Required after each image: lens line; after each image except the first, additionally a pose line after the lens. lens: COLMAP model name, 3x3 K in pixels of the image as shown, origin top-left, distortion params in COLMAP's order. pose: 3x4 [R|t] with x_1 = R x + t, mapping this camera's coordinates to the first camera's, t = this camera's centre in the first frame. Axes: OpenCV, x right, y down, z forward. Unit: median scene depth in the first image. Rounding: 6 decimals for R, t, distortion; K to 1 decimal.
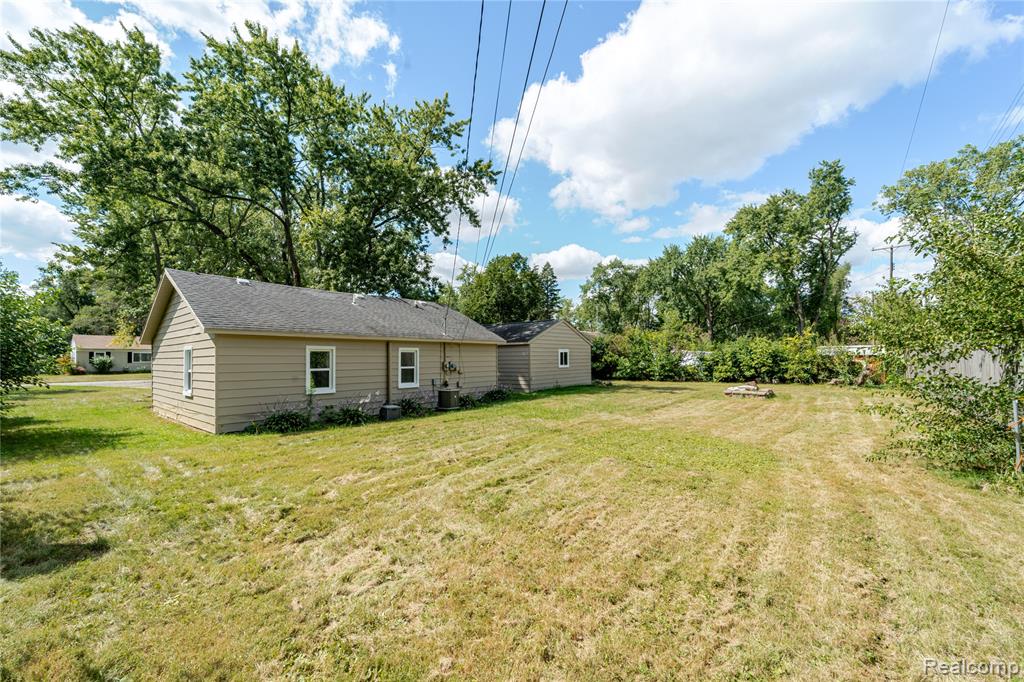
lens RADIAL K [[394.9, 0, 515.3], [0, 394.9, 357.9], [0, 0, 1]] dist [-0.000576, -0.000058]
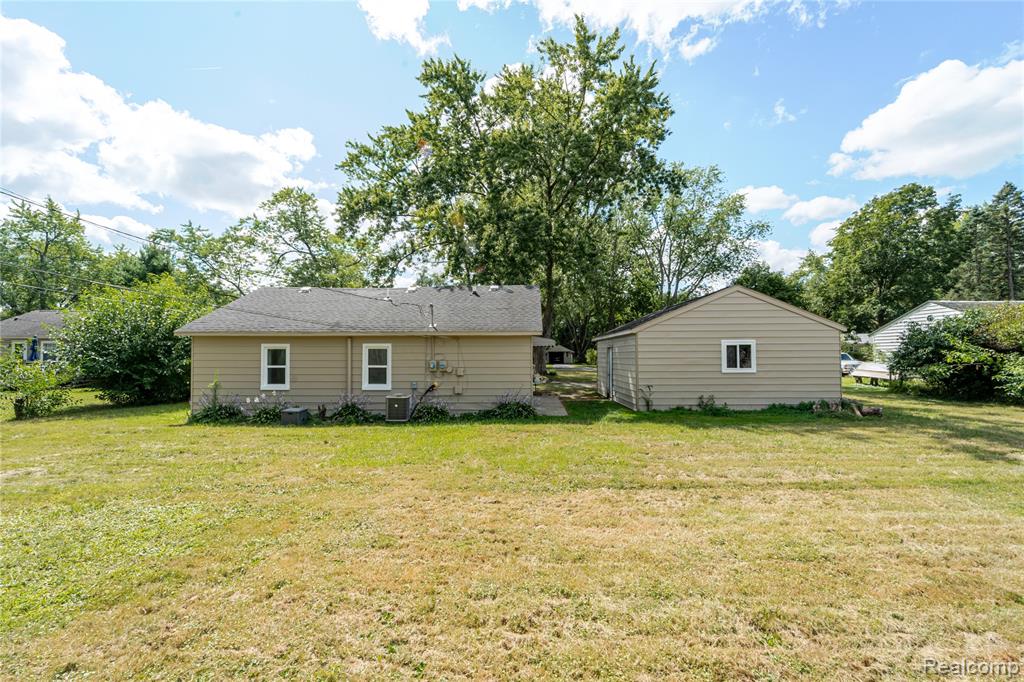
lens RADIAL K [[409.0, 0, 513.2], [0, 409.0, 337.3], [0, 0, 1]] dist [-0.002680, -0.000340]
pose [[0.617528, -0.032007, -0.785898, 0.606465], [0.000491, 0.999187, -0.040307, -0.003511], [0.786549, 0.024505, 0.617041, 0.665518]]
